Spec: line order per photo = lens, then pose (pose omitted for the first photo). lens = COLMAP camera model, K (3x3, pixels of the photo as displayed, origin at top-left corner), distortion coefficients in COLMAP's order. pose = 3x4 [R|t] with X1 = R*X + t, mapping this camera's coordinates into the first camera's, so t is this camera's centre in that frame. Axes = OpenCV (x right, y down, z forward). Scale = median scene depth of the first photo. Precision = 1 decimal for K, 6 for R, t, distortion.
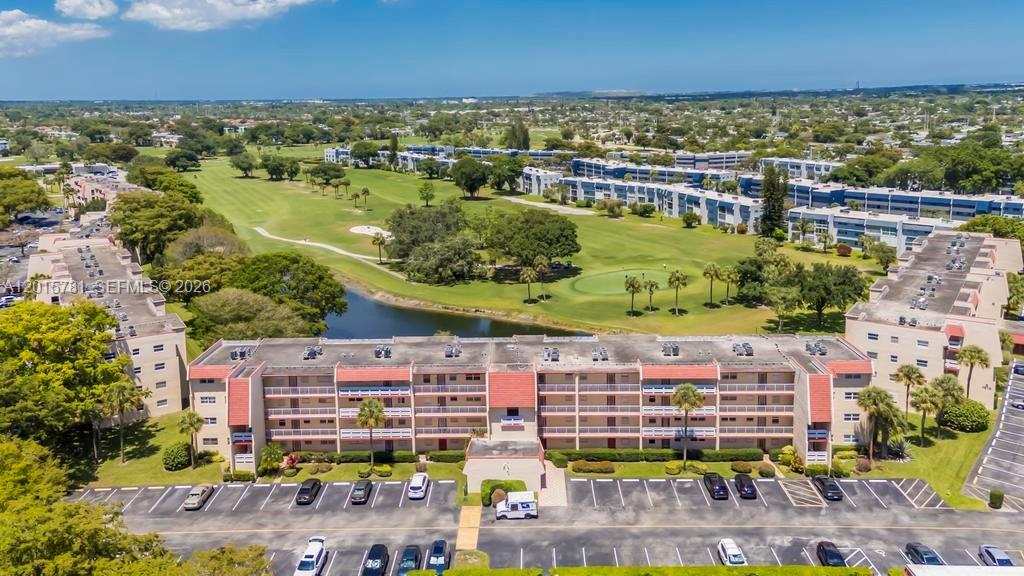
lens RADIAL K [[778.4, 0, 505.7], [0, 778.4, 189.0], [0, 0, 1]] dist [0.044045, 0.001439]
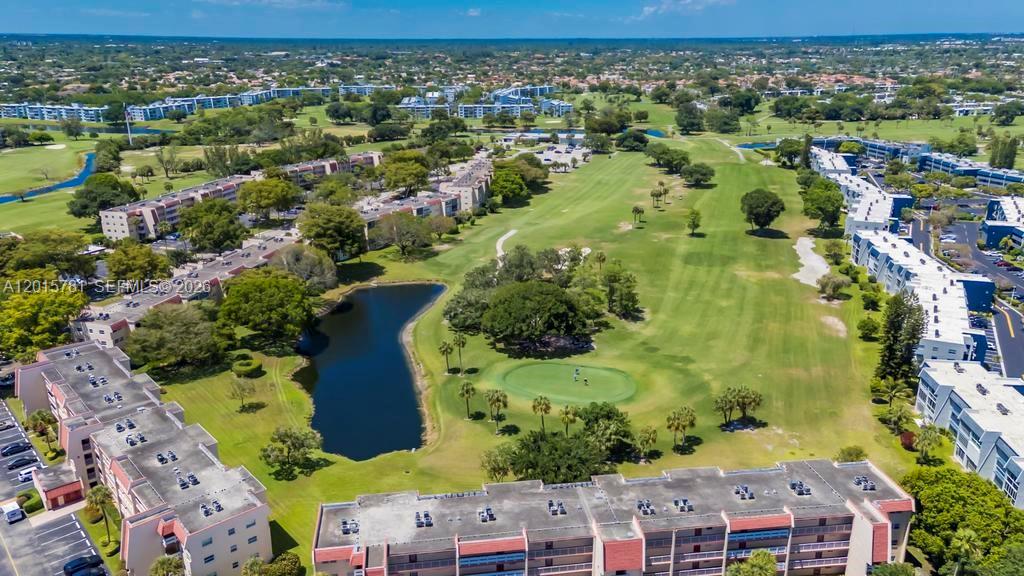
lens RADIAL K [[768.7, 0, 512.0], [0, 768.7, 288.0], [0, 0, 1]] dist [0.067317, 0.001059]
pose [[0.672920, 0.239916, -0.699728, 1.064242], [-0.094119, 0.966023, 0.240708, -0.304421], [0.733703, -0.096120, 0.672637, 0.477845]]
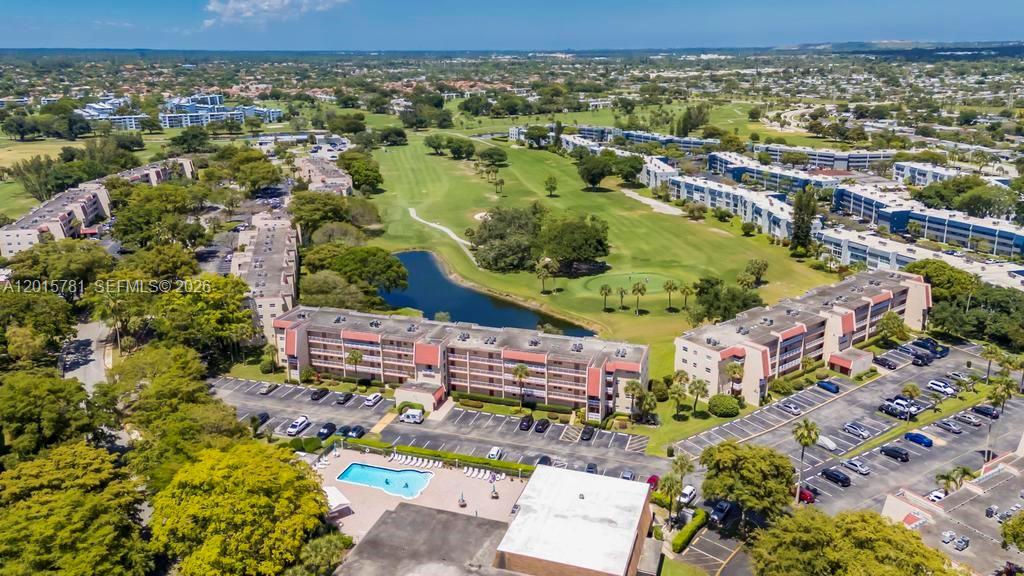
lens RADIAL K [[766.3, 0, 509.9], [0, 766.3, 251.6], [0, 0, 1]] dist [0.070179, 0.001286]
pose [[0.952280, 0.084773, -0.293218, 0.483014], [-0.041875, 0.987858, 0.149607, -0.170122], [0.302341, -0.130189, 0.944267, -0.386440]]
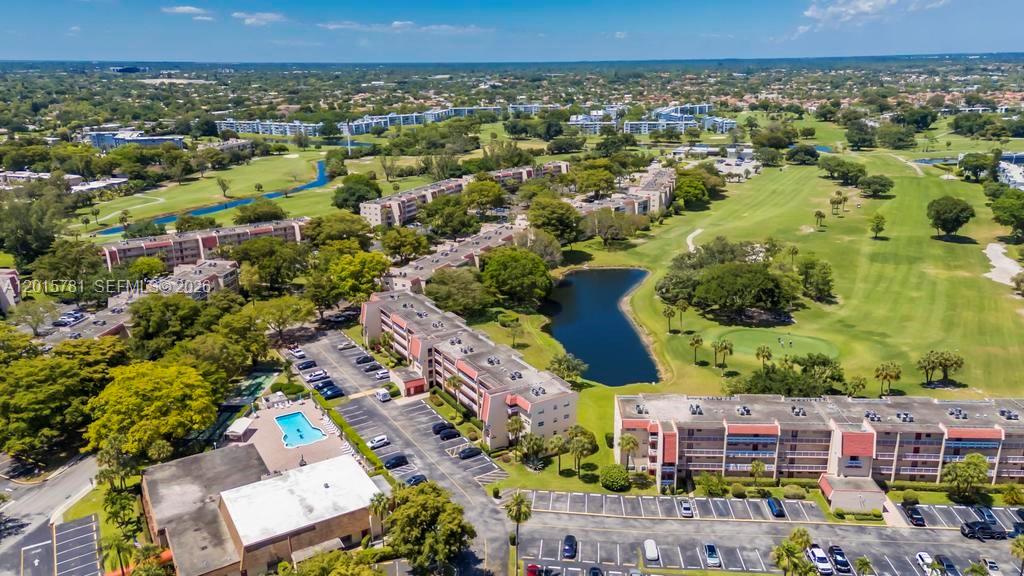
lens RADIAL K [[756.7, 0, 512.0], [0, 756.7, 288.0], [0, 0, 1]] dist [0.070960, 0.008921]
pose [[0.529453, 0.251709, -0.810137, 1.190037], [-0.098225, 0.966735, 0.236170, -0.263399], [0.842633, -0.045465, 0.536565, 0.133589]]
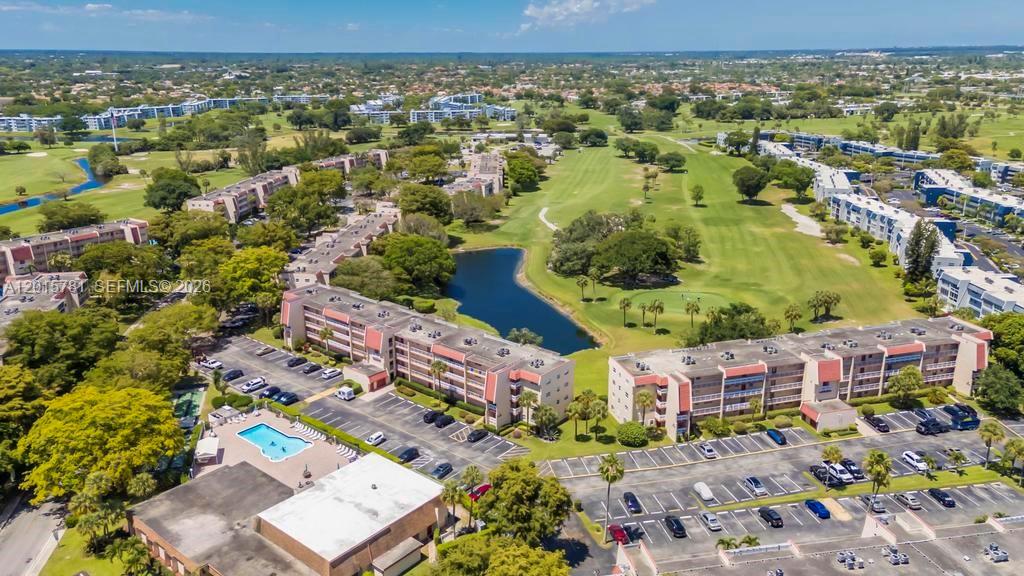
lens RADIAL K [[763.9, 0, 513.4], [0, 763.9, 268.1], [0, 0, 1]] dist [0.068018, 0.001307]
pose [[0.776186, 0.181081, -0.603941, 0.965724], [-0.079755, 0.978374, 0.190847, -0.205026], [0.625439, -0.099966, 0.773843, -0.134534]]
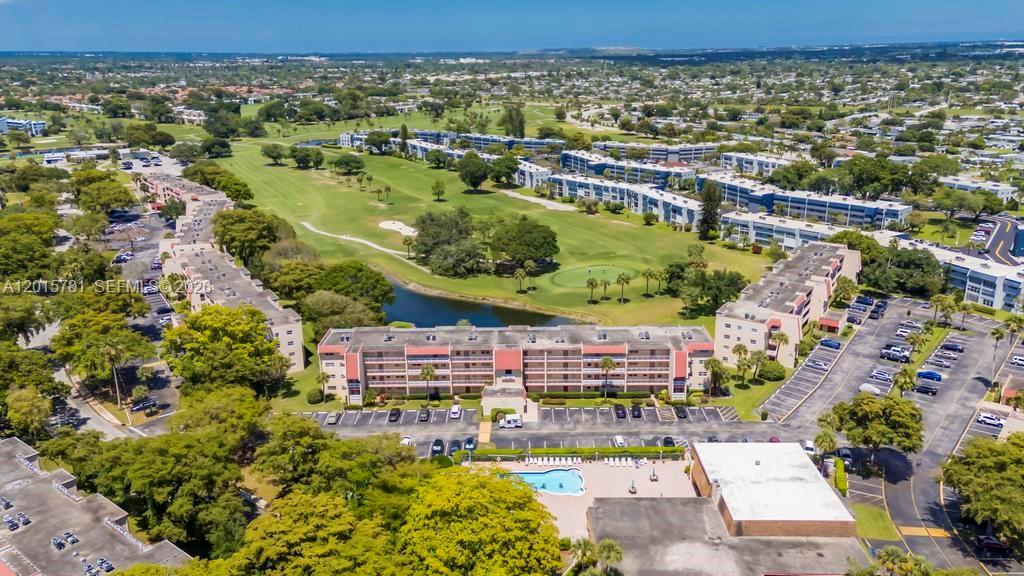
lens RADIAL K [[763.9, 0, 513.4], [0, 763.9, 268.1], [0, 0, 1]] dist [0.068018, 0.001307]
pose [[0.999905, 0.000575, 0.013759, -0.002617], [-0.002752, 0.987313, 0.158765, -0.158313], [-0.013493, -0.158787, 0.987221, -0.478851]]
